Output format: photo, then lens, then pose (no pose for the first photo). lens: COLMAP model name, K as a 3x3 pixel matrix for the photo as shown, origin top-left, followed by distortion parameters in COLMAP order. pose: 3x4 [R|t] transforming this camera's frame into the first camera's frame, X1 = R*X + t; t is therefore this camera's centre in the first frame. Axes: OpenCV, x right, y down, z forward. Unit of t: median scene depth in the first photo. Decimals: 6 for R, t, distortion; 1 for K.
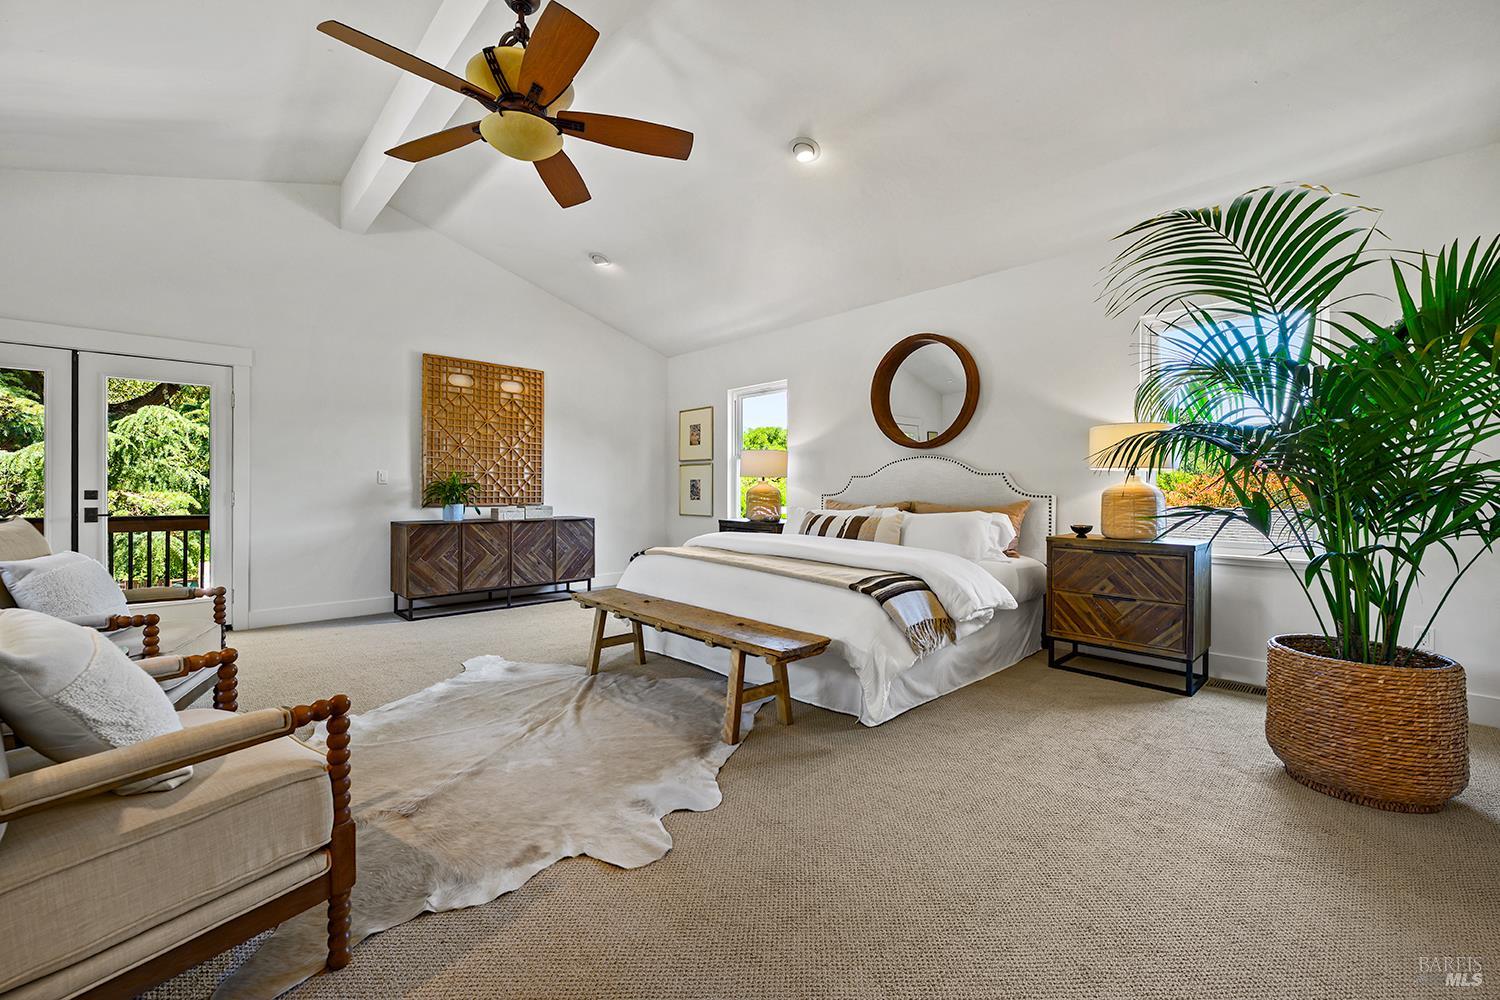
lens RADIAL K [[613.1, 0, 749.2], [0, 613.1, 486.9], [0, 0, 1]] dist [-0.000087, 0.000246]
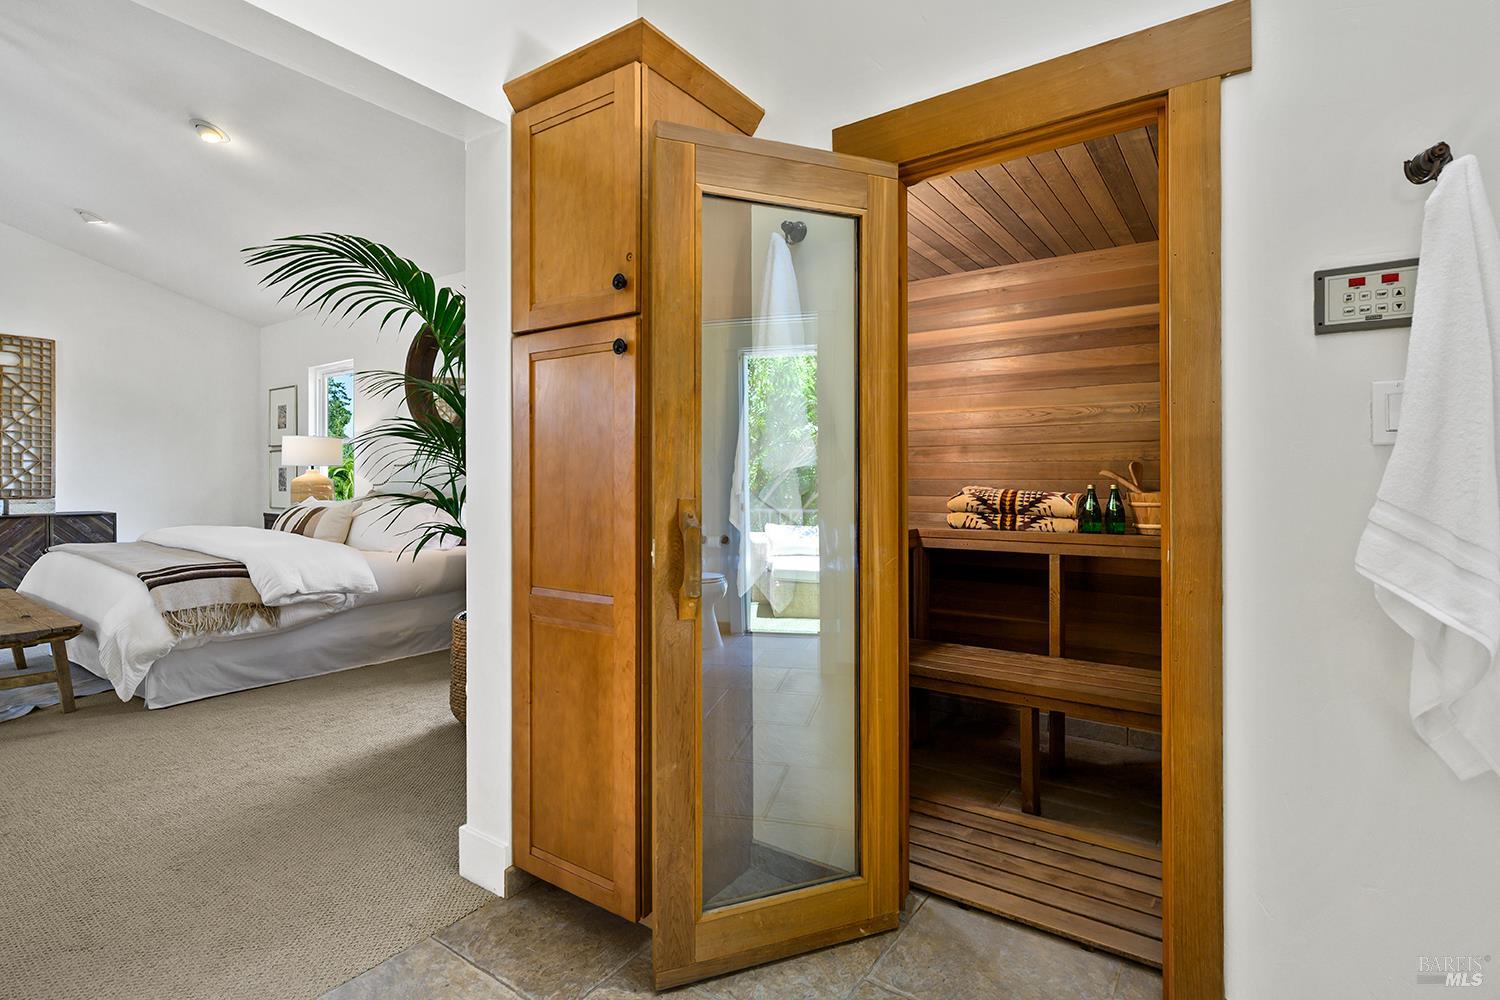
lens RADIAL K [[722.8, 0, 751.2], [0, 722.8, 479.8], [0, 0, 1]] dist [0.000384, 0.000102]
pose [[0.979672, -0.003499, 0.200577, 0.416201], [0.001780, 0.999960, 0.008749, -0.002786], [-0.200600, -0.008214, 0.979639, -0.177930]]
